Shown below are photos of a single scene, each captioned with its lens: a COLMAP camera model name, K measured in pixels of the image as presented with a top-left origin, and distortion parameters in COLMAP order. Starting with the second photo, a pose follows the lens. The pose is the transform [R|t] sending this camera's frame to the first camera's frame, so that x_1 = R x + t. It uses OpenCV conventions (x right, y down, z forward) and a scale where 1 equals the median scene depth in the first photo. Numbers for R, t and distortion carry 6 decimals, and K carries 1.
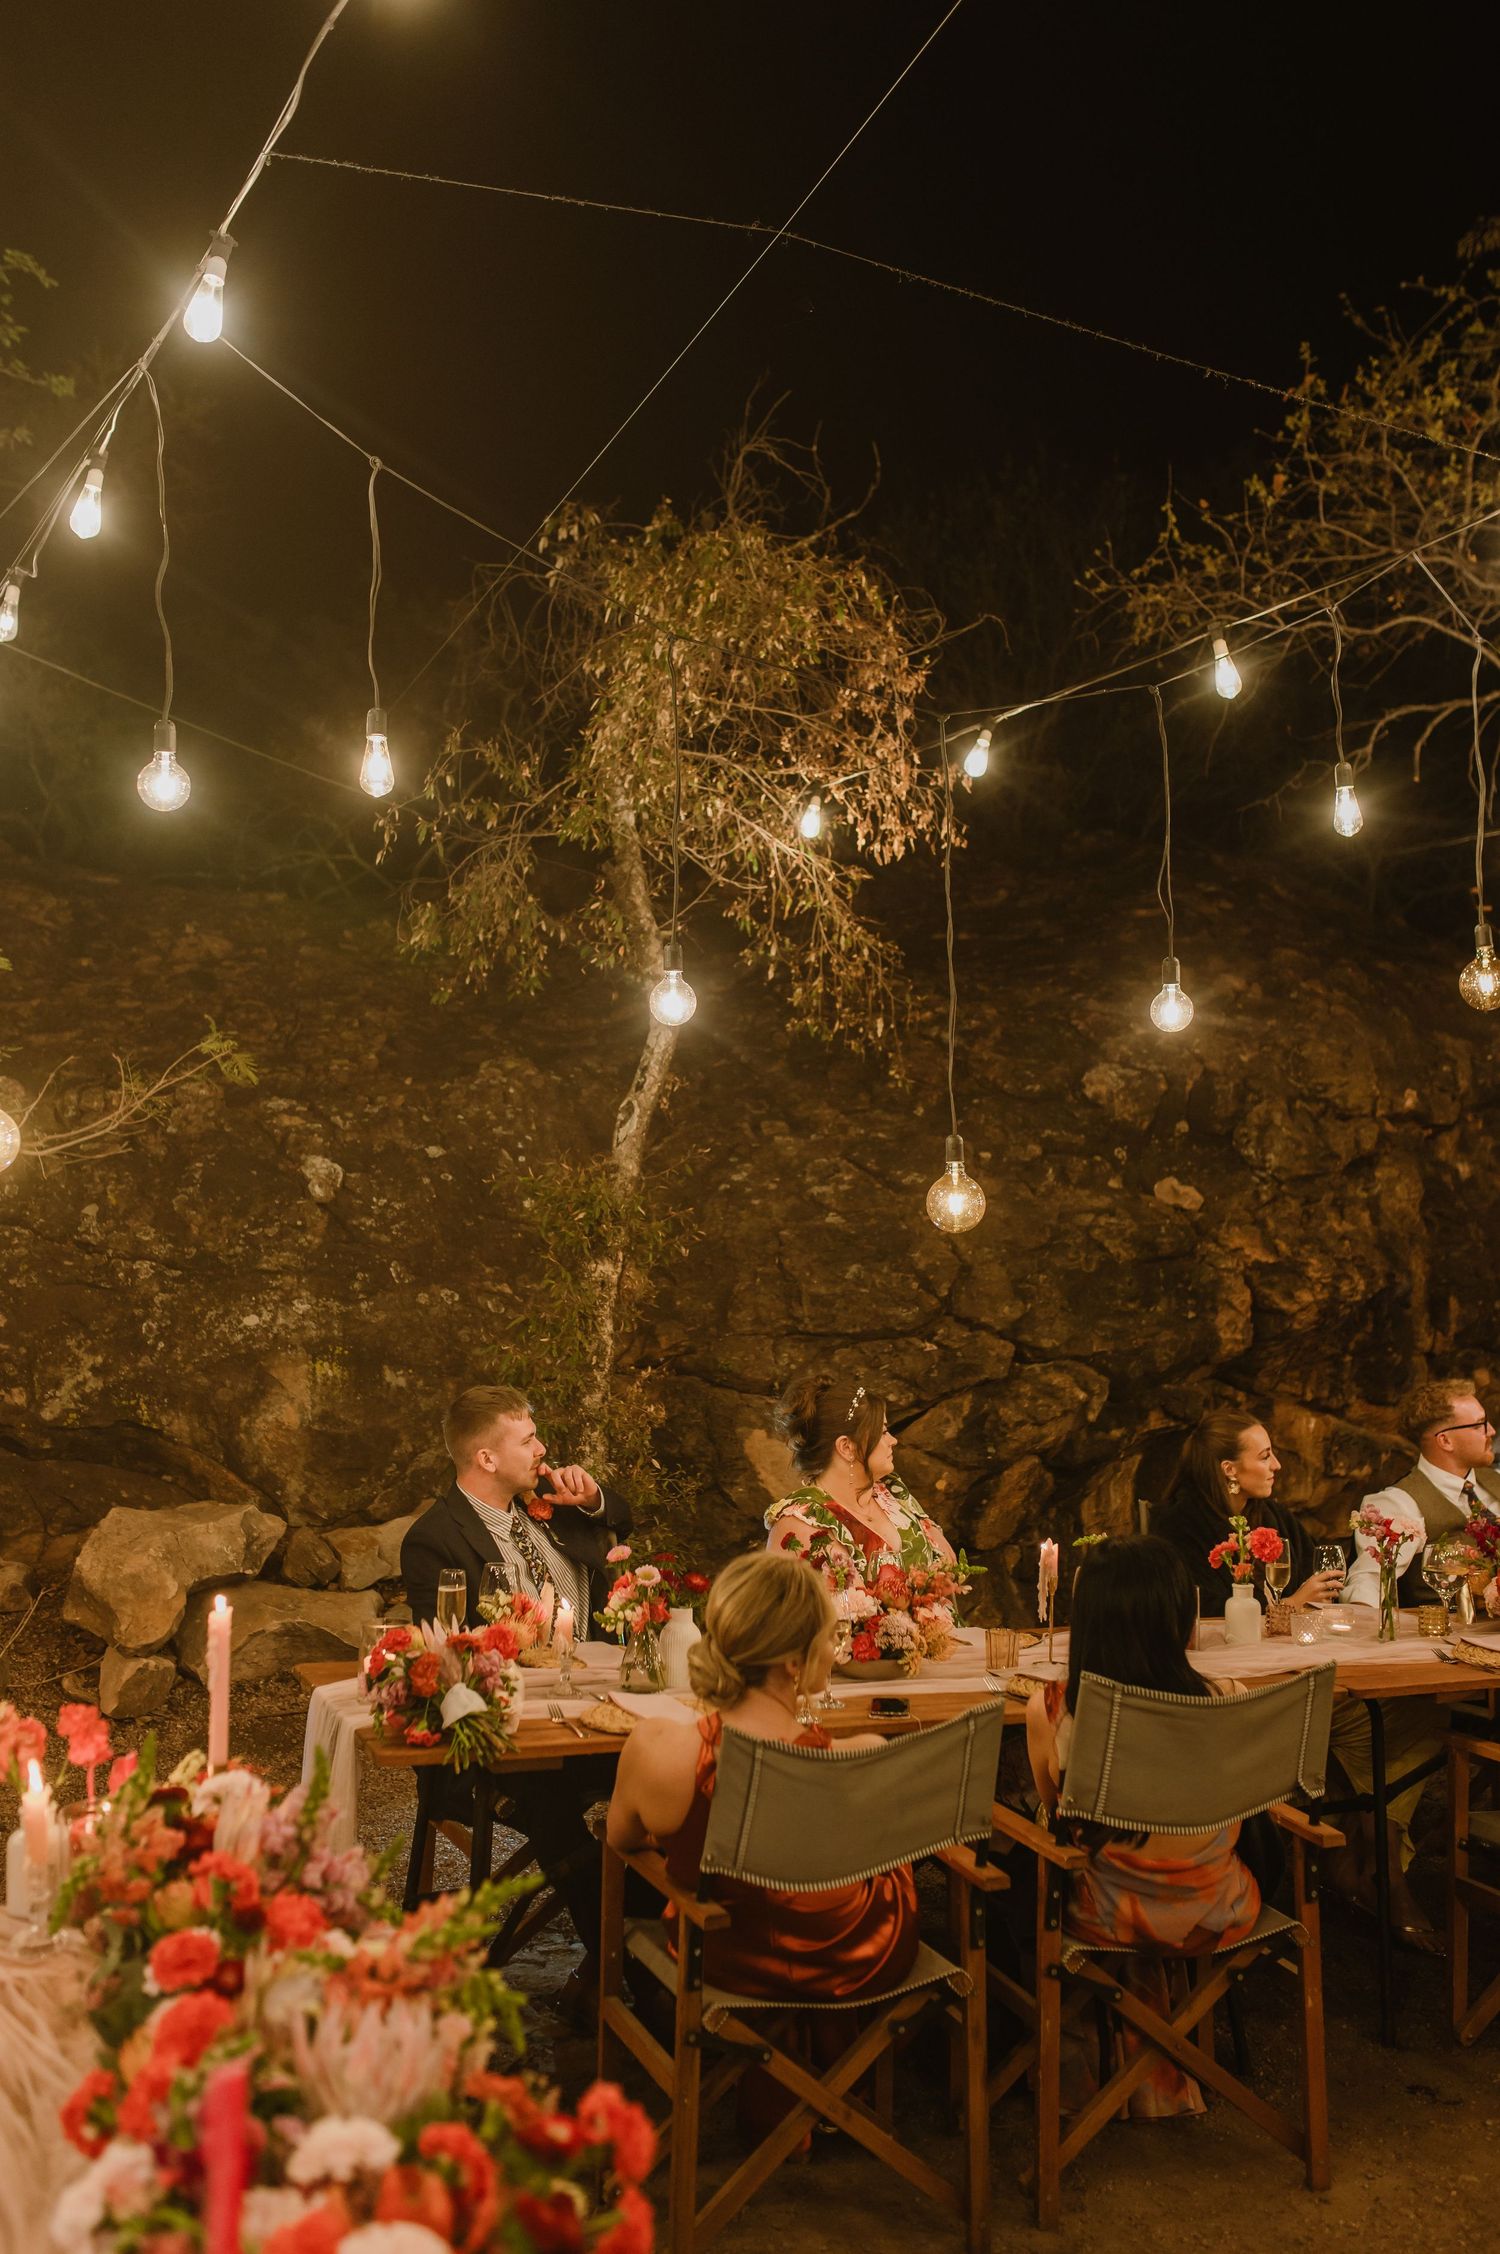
lens RADIAL K [[2129.6, 0, 752.1], [0, 2129.6, 1122.1], [0, 0, 1]] dist [0.029123, 0.000000]
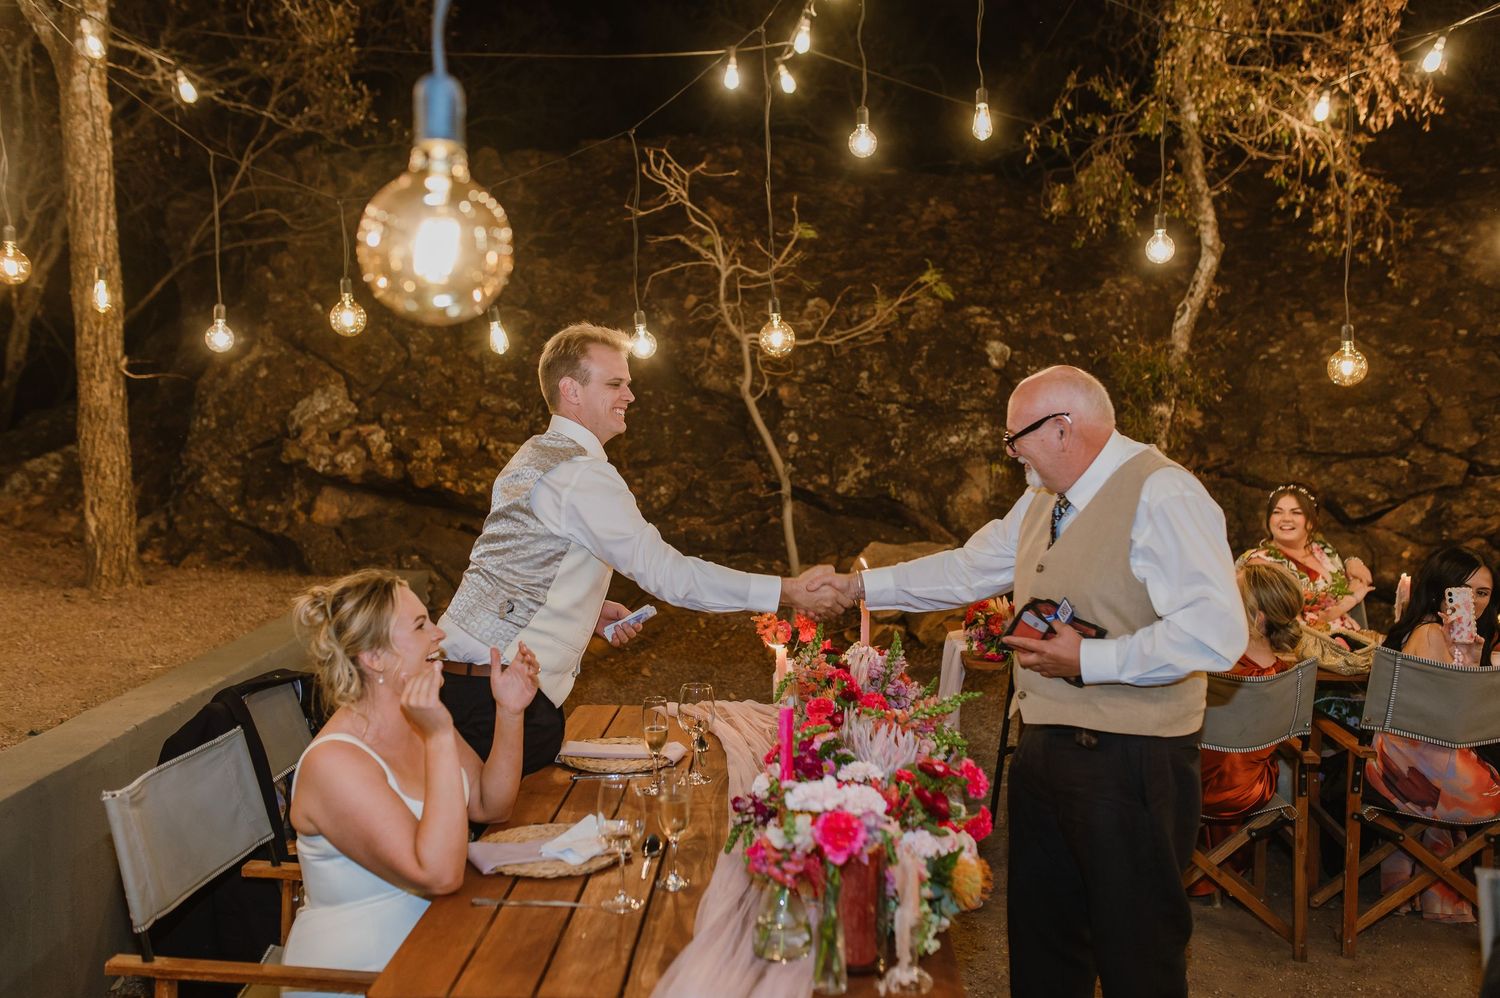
lens RADIAL K [[1417.2, 0, 733.9], [0, 1417.2, 498.9], [0, 0, 1]] dist [0.029123, 0.000000]
pose [[0.910774, 0.030289, -0.411793, 0.069813], [0.023188, 0.991980, 0.124248, -0.004380], [0.412254, -0.122711, 0.902767, -0.095872]]
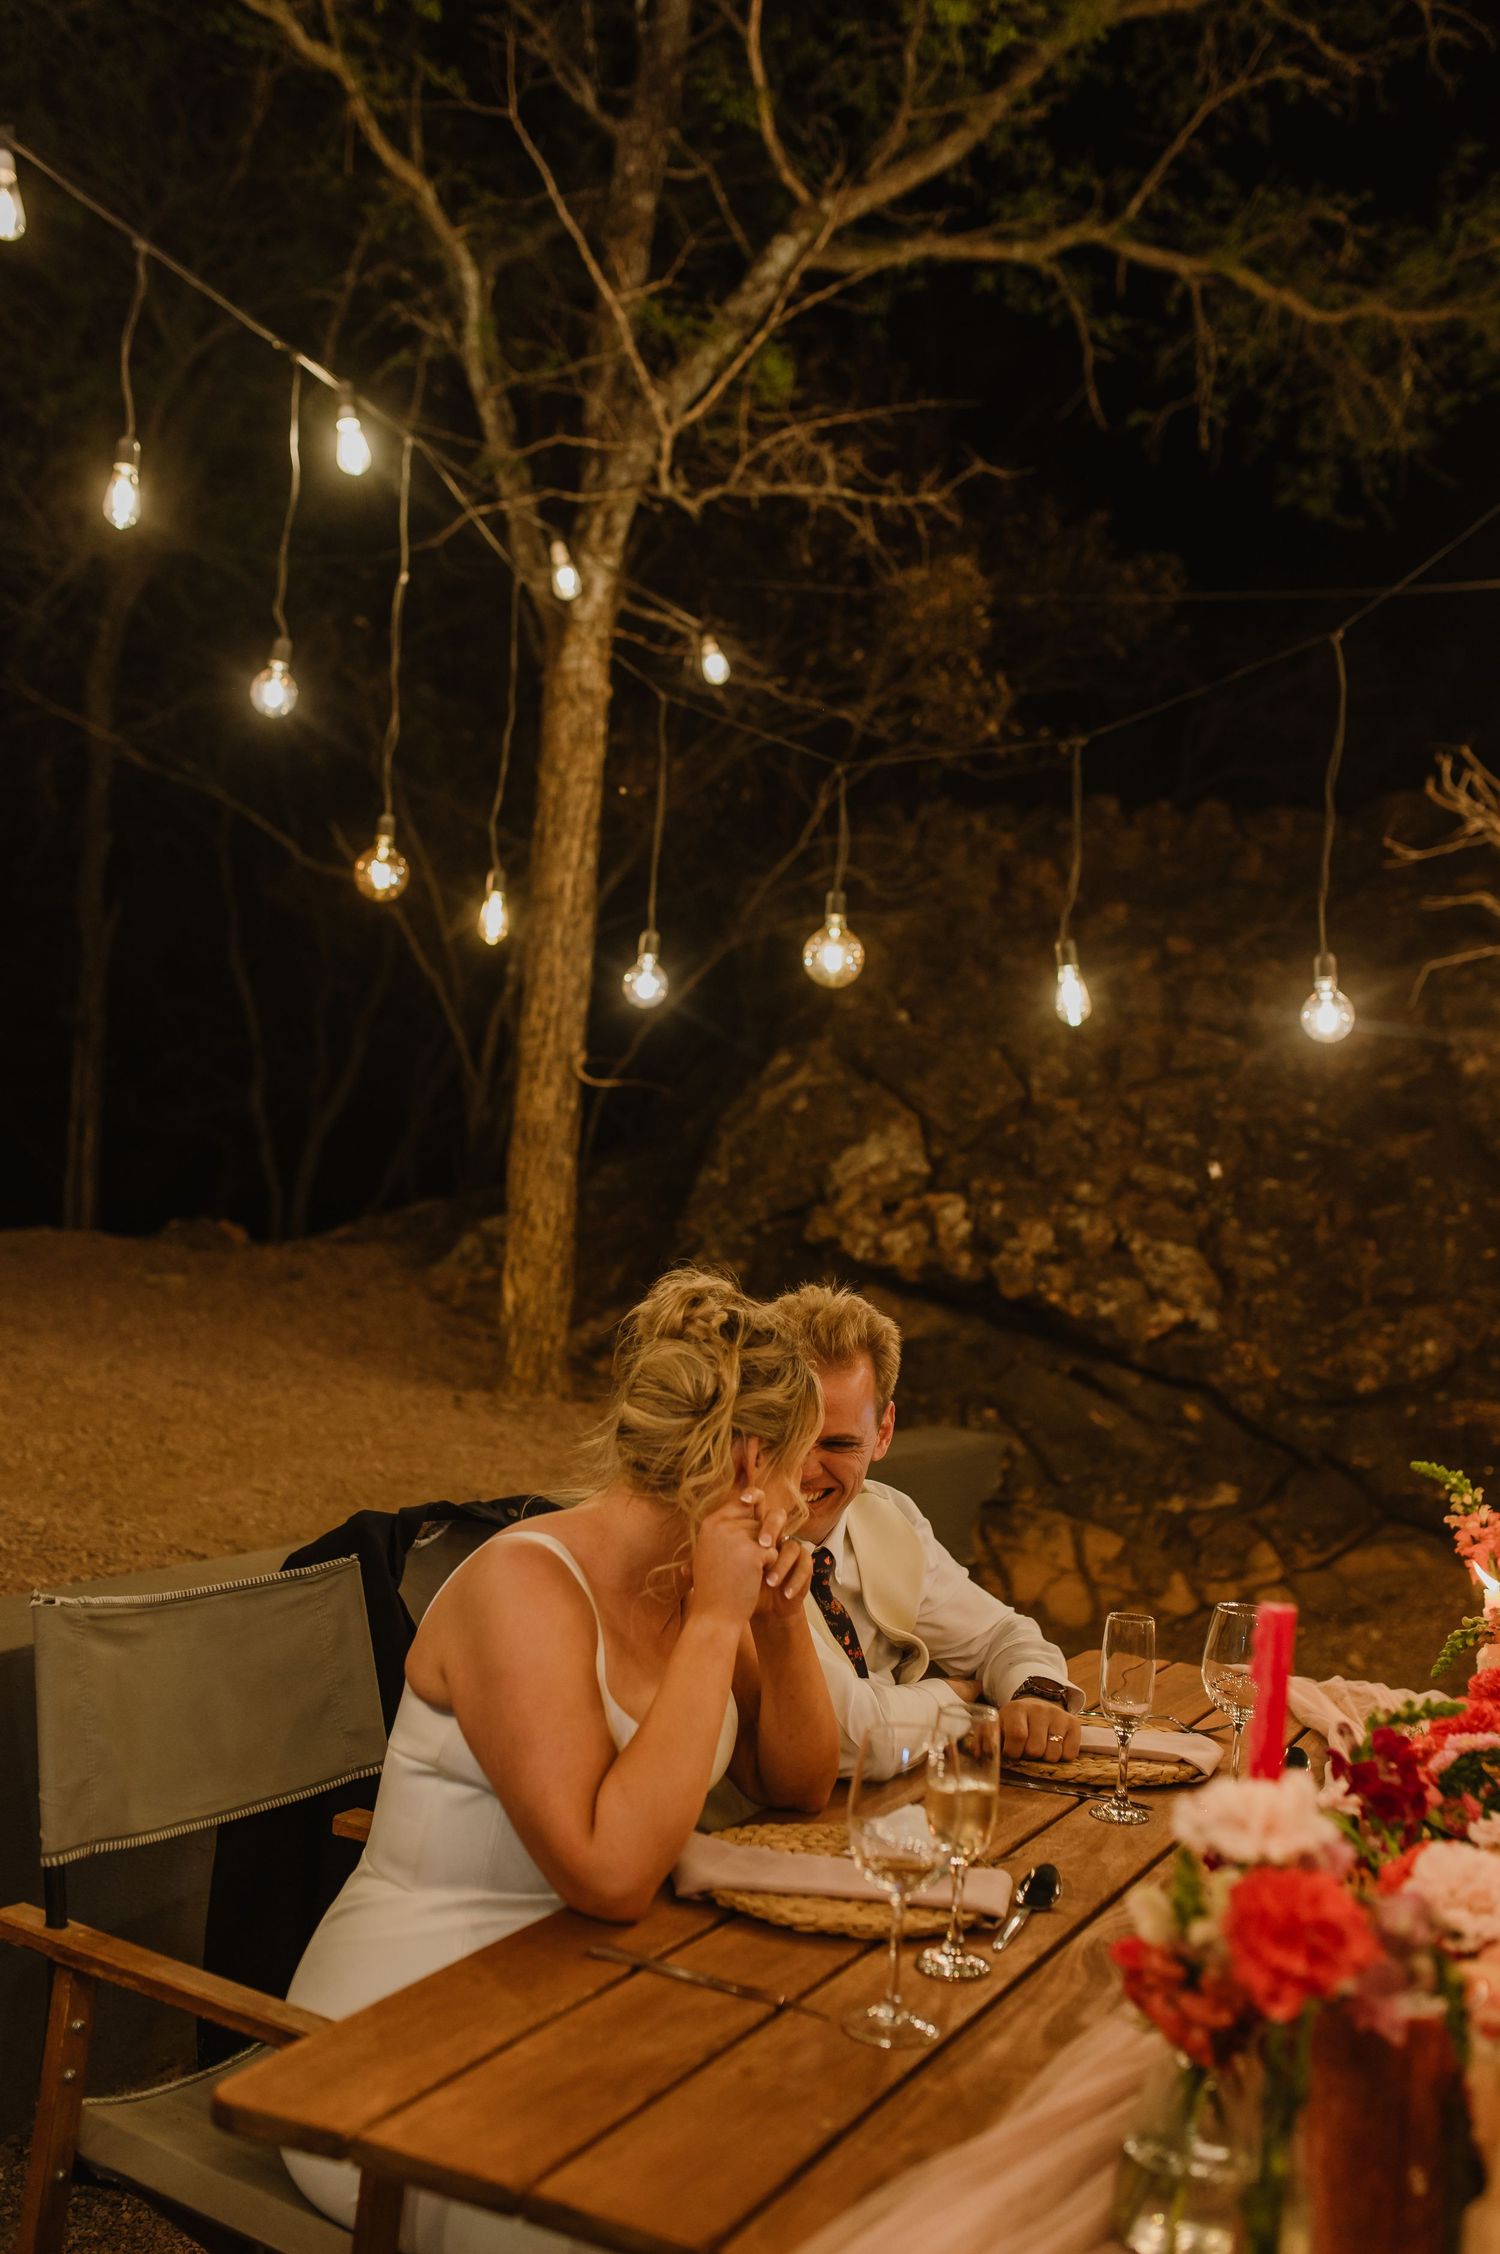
lens RADIAL K [[2129.6, 0, 742.9], [0, 2129.6, 1133.1], [0, 0, 1]] dist [0.029123, 0.000000]
pose [[0.666267, 0.027633, -0.745201, 0.061959], [-0.038945, 0.999239, 0.002233, 0.037806], [0.744695, 0.027534, 0.666836, 0.017159]]
